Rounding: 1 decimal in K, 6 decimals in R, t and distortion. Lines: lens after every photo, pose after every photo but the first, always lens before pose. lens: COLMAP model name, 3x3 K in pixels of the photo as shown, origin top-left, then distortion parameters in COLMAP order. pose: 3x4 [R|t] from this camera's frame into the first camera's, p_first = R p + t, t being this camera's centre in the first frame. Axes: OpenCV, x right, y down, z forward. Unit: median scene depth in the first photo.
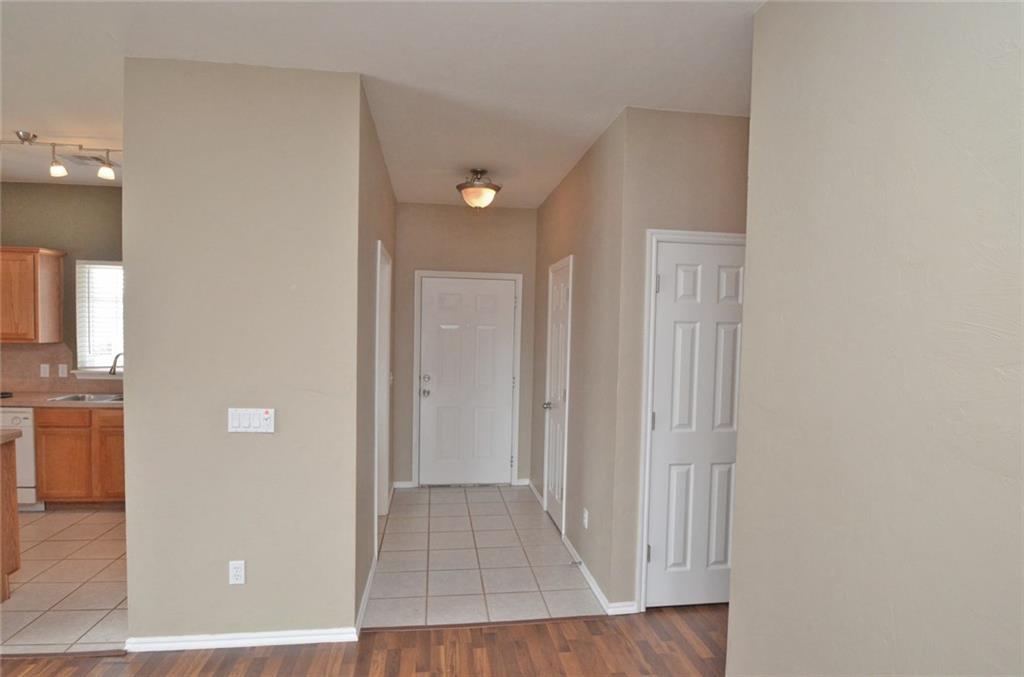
lens RADIAL K [[545.6, 0, 520.3], [0, 545.6, 350.3], [0, 0, 1]] dist [-0.027998, 0.000476]
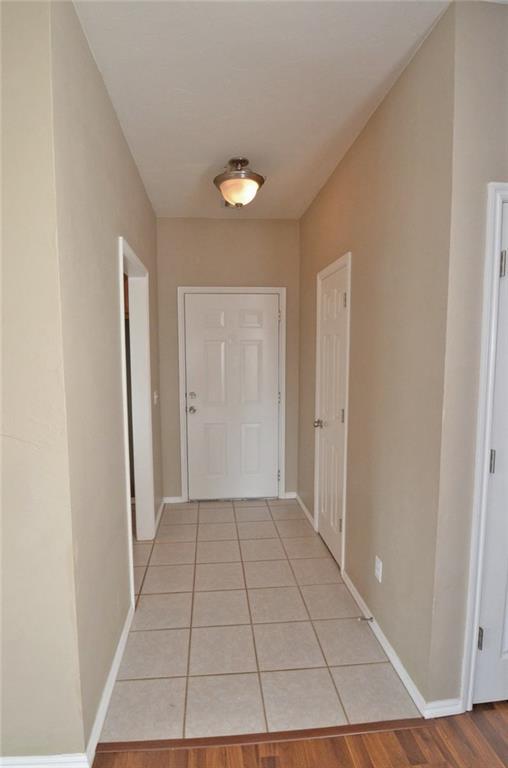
lens RADIAL K [[409.2, 0, 250.2], [0, 409.2, 403.2], [0, 0, 1]] dist [-0.027998, 0.000476]
pose [[0.998052, -0.017554, -0.059860, -0.025466], [0.023130, 0.995325, 0.093771, -0.002809], [0.057934, -0.094973, 0.993793, 0.313766]]
